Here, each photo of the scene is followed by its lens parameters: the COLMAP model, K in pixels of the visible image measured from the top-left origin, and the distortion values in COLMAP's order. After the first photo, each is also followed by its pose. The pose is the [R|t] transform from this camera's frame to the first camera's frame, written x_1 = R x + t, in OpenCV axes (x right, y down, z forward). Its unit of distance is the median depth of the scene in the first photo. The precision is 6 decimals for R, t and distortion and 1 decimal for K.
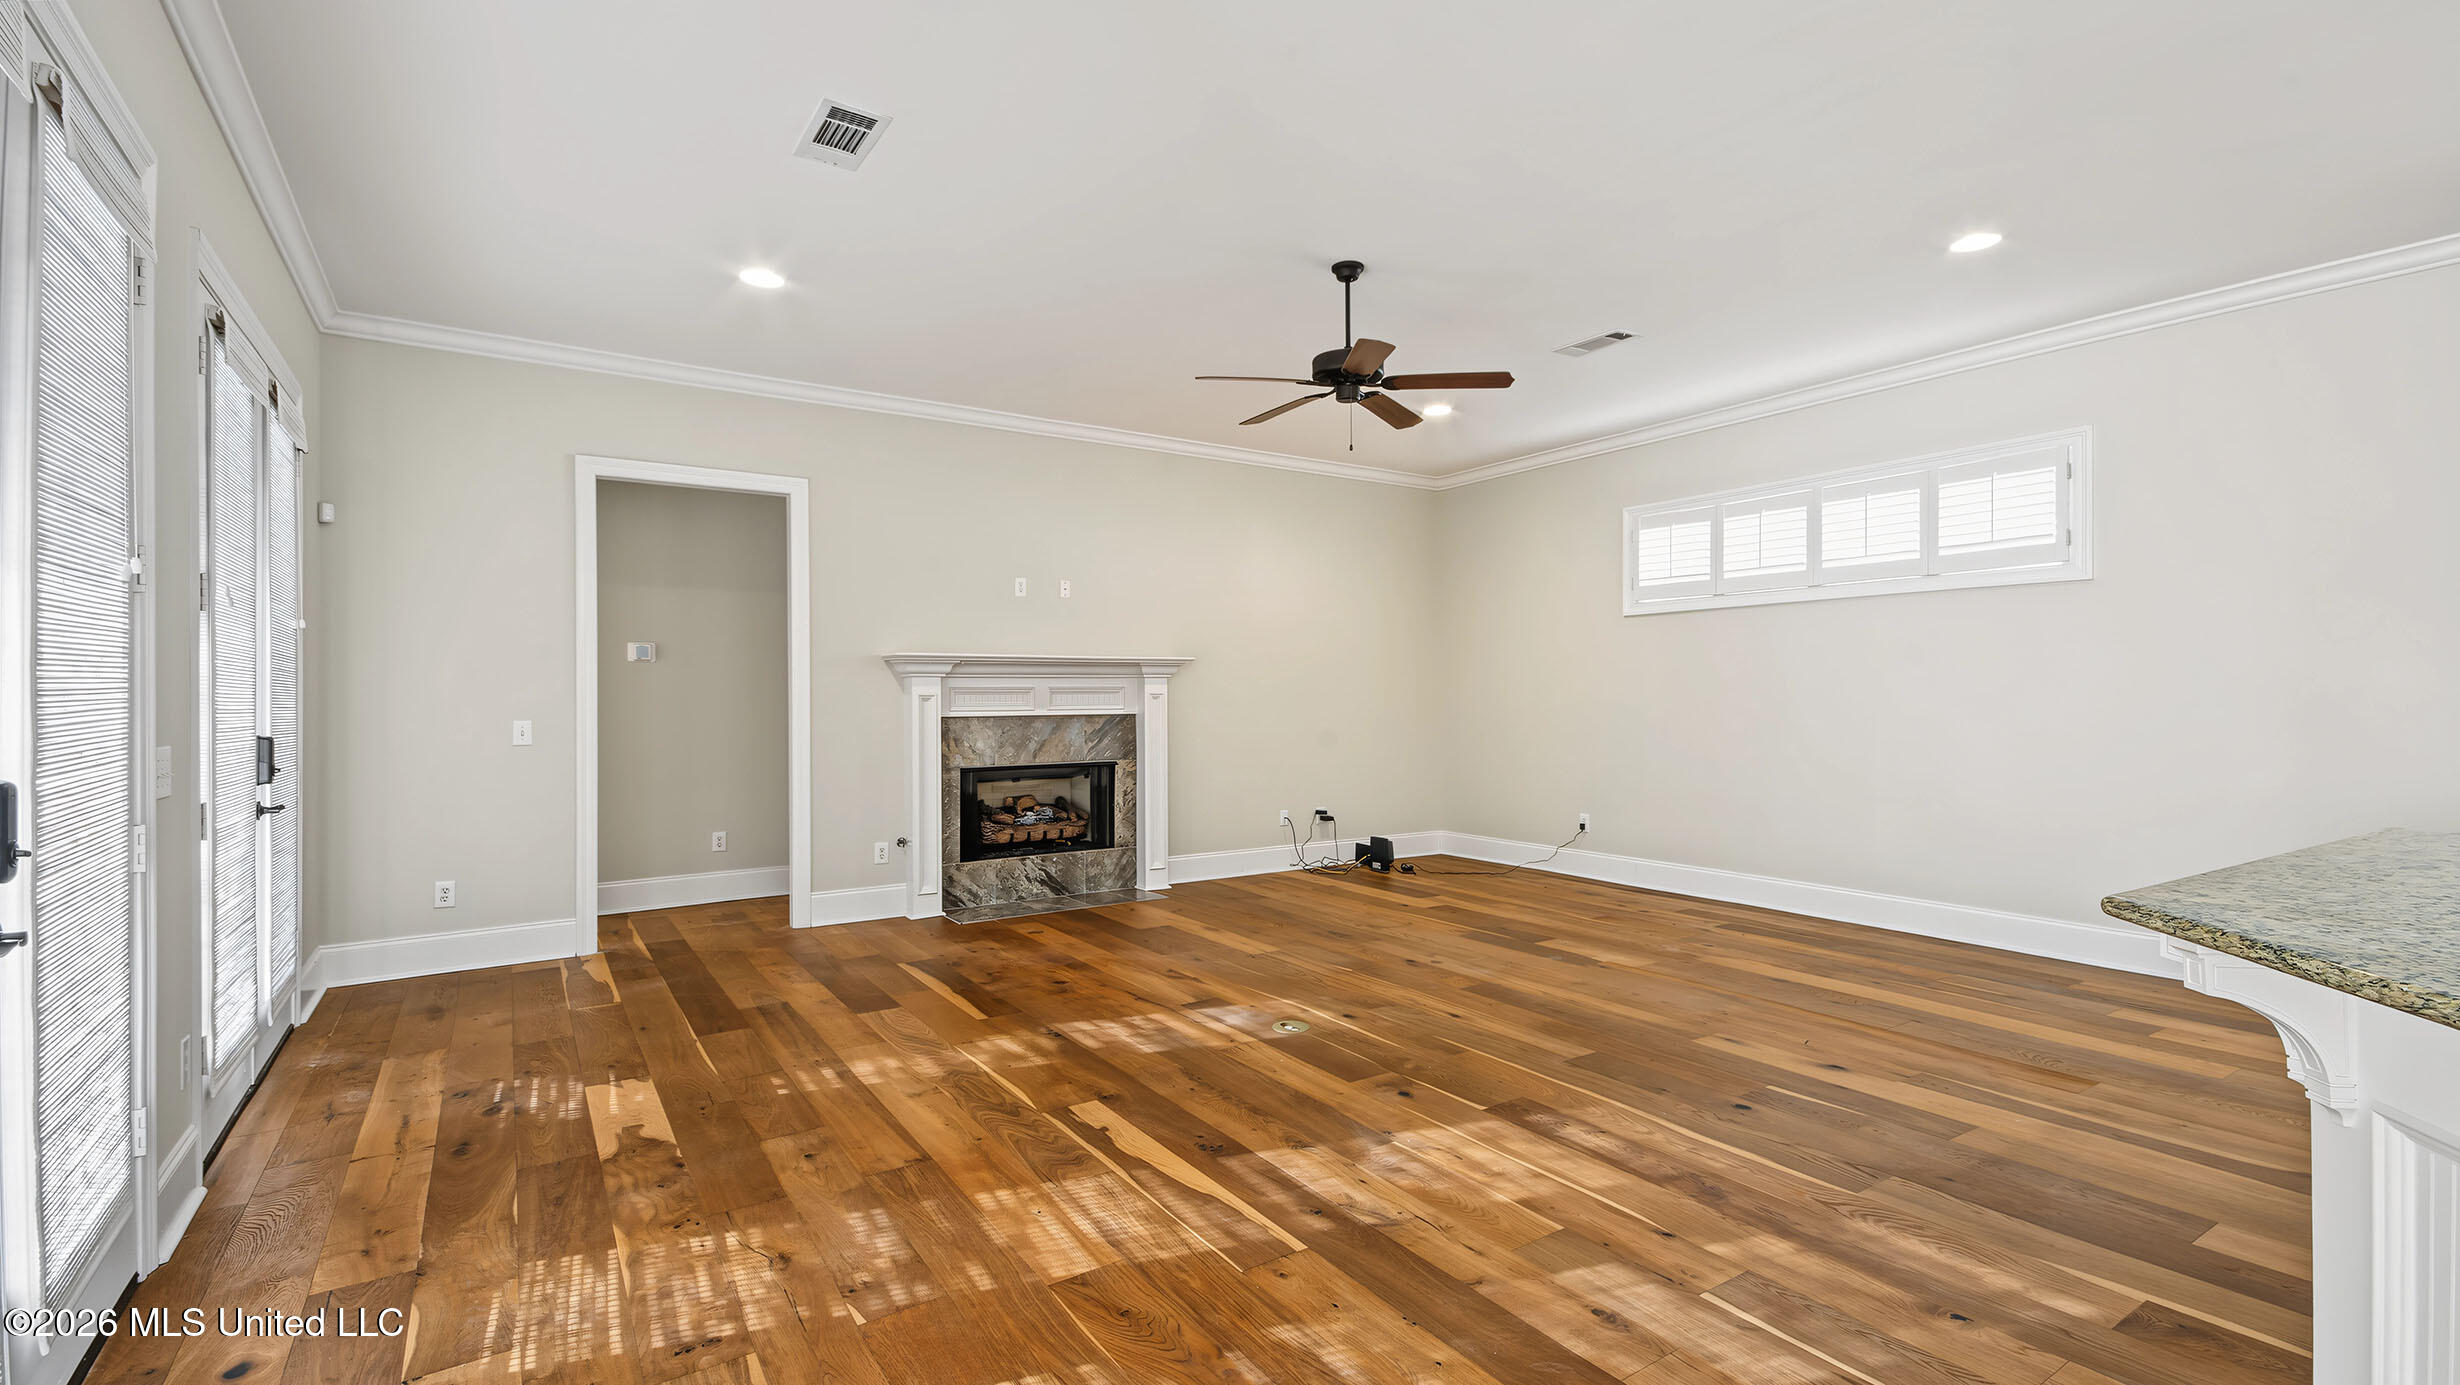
lens RADIAL K [[1078.1, 0, 1239.3], [0, 1078.1, 703.1], [0, 0, 1]] dist [0.033196, -0.000016]
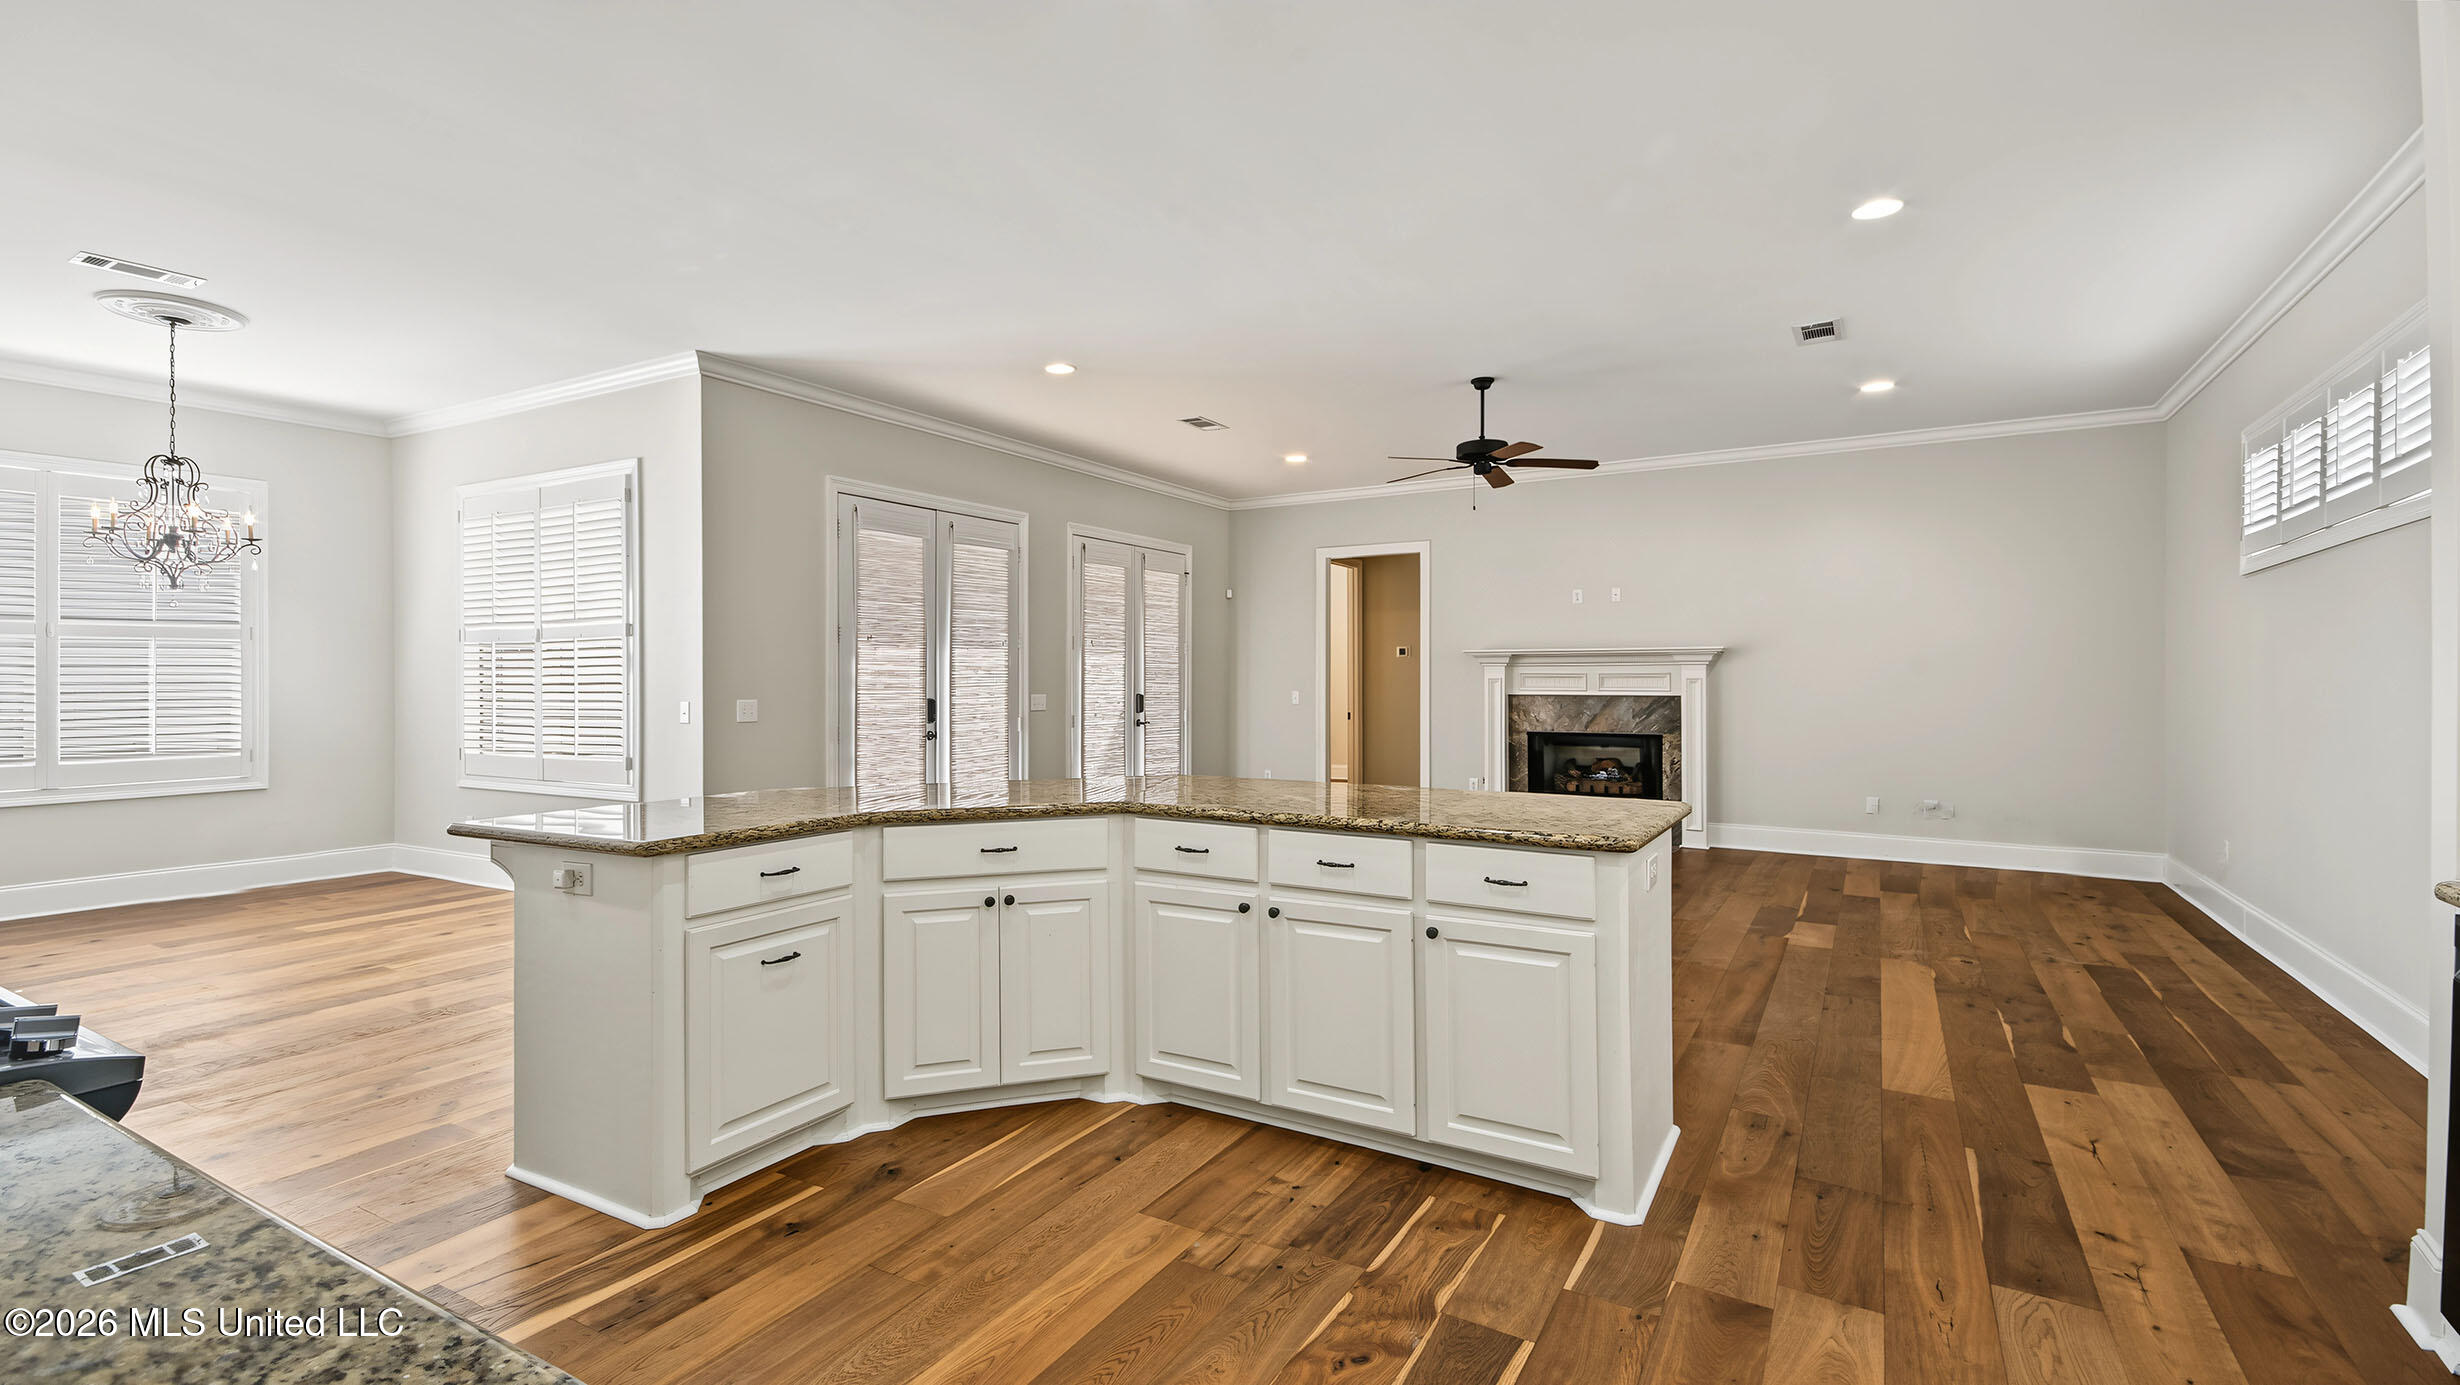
lens RADIAL K [[1115.9, 0, 1230.0], [0, 1115.9, 692.5], [0, 0, 1]] dist [0.027598, 0.000014]
pose [[0.430665, 0.014939, -0.902388, 0.869783], [-0.008163, 0.999887, 0.012657, -0.004997], [0.902475, 0.001915, 0.430738, 0.044557]]
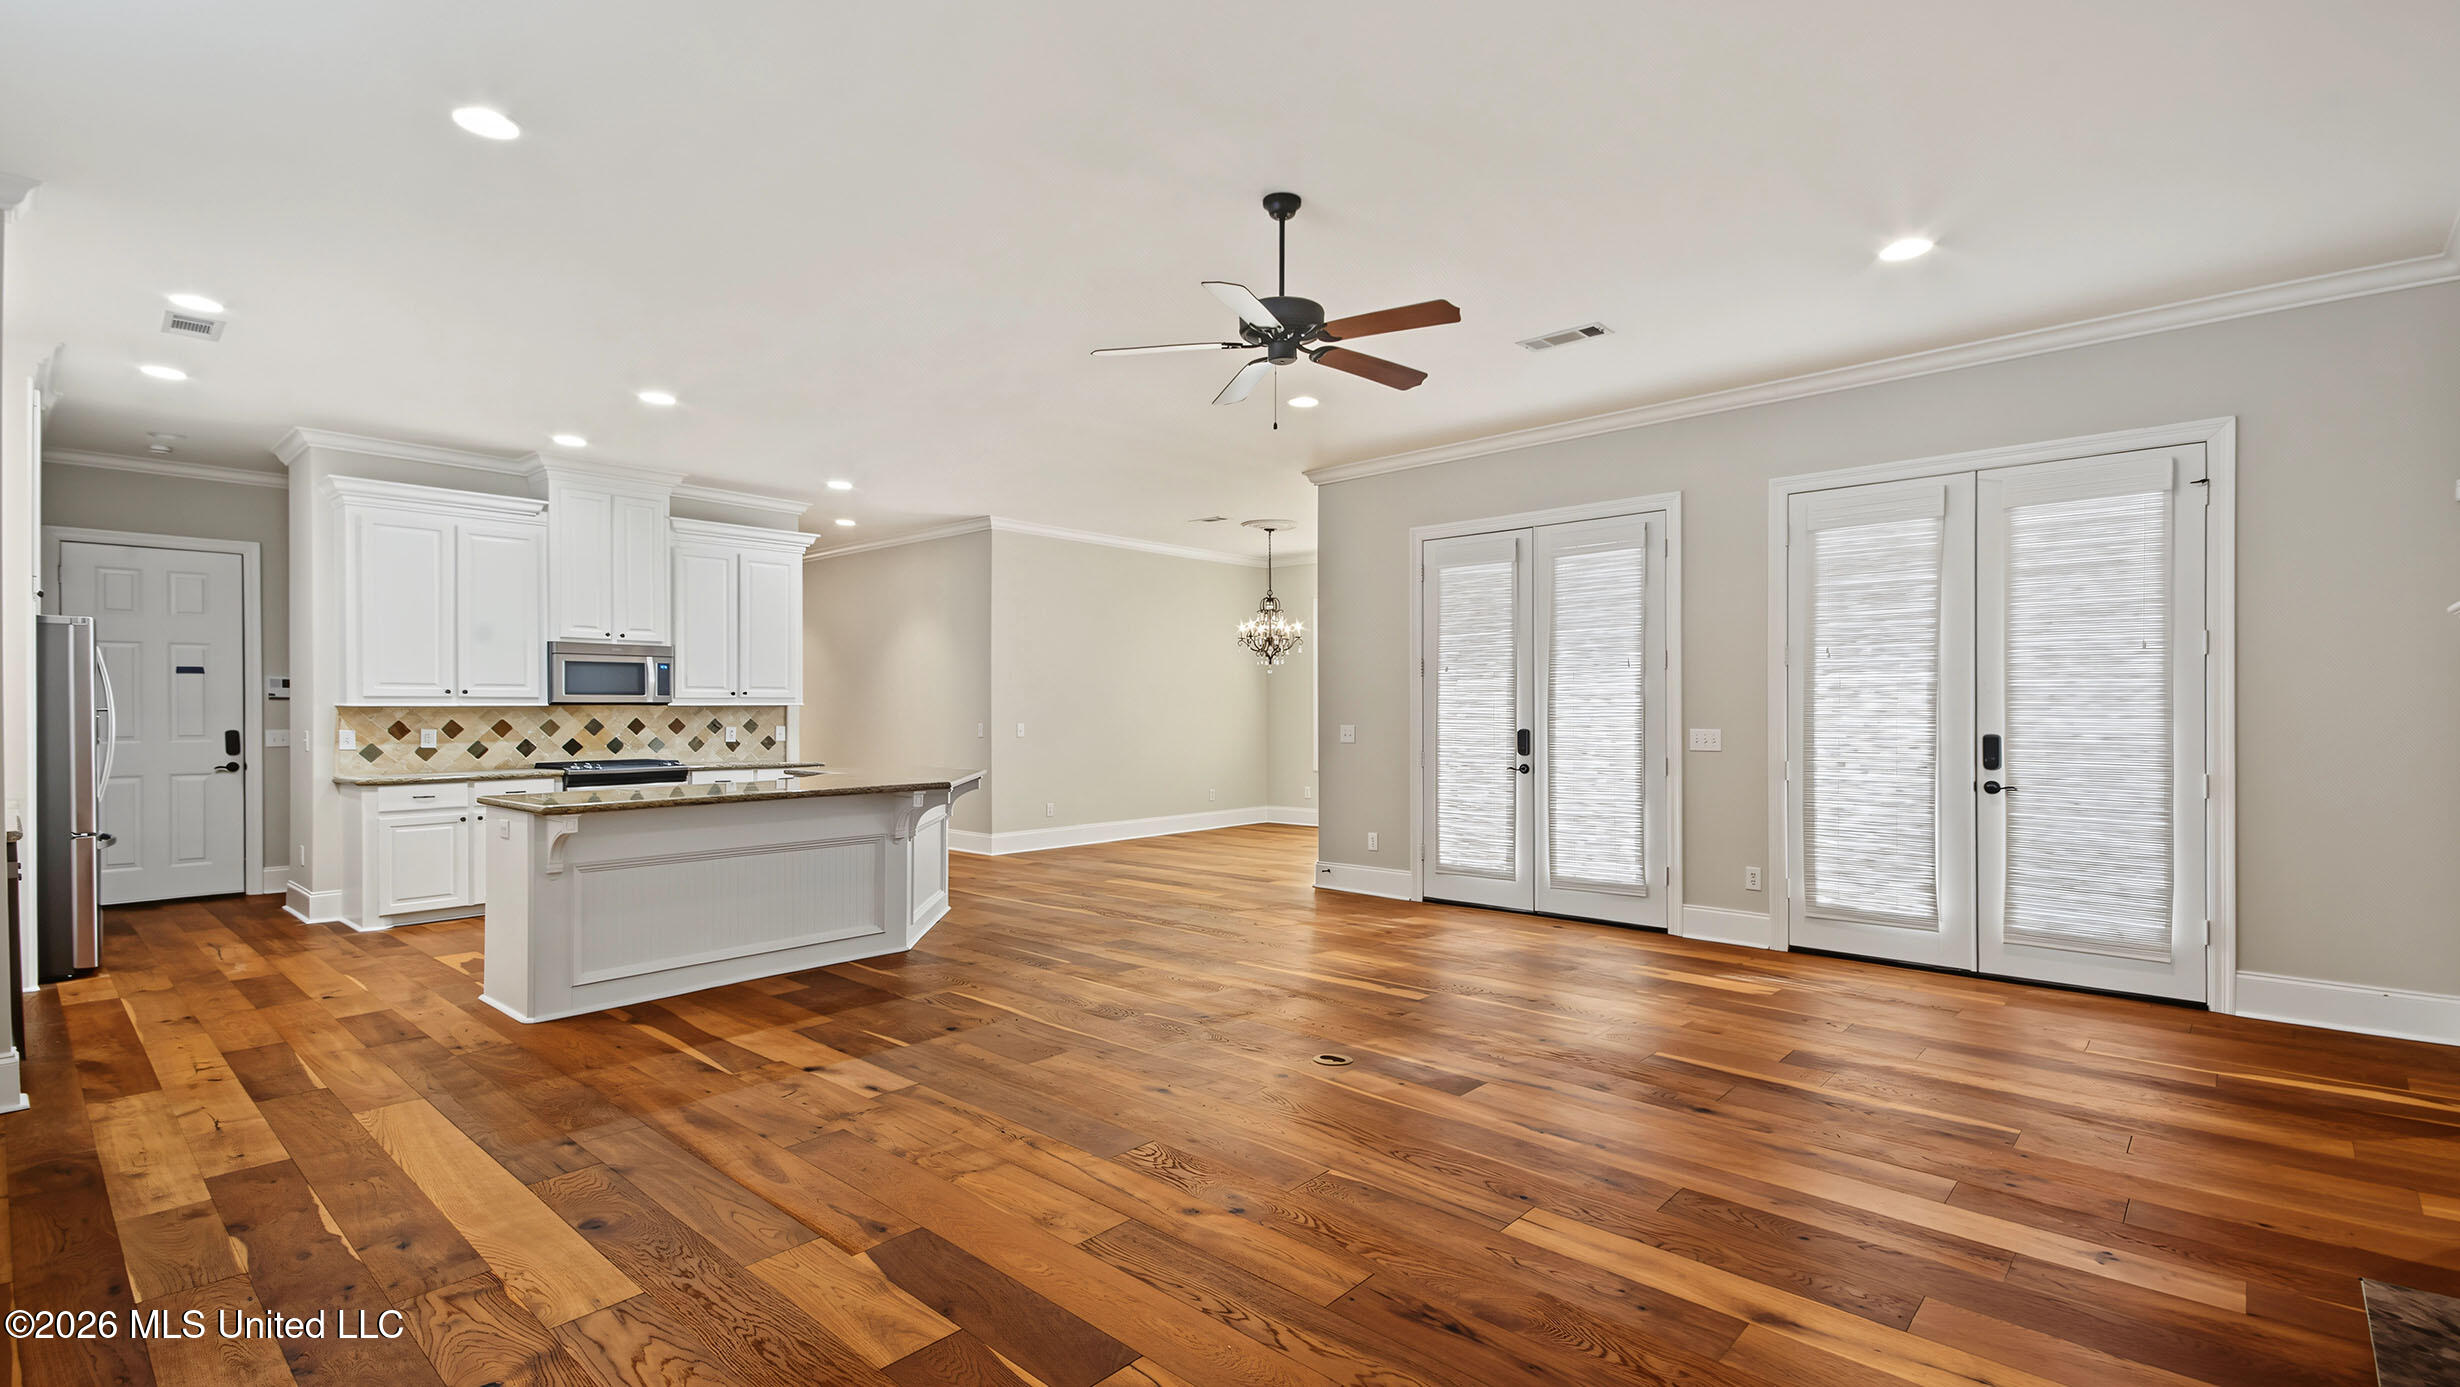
lens RADIAL K [[1098.6, 0, 1208.5], [0, 1098.6, 714.1], [0, 0, 1]] dist [0.031486, -0.000064]
pose [[-0.975529, 0.007973, -0.219724, 0.233774], [0.004941, 0.999885, 0.014344, -0.013281], [0.219813, 0.012908, -0.975457, 1.230889]]
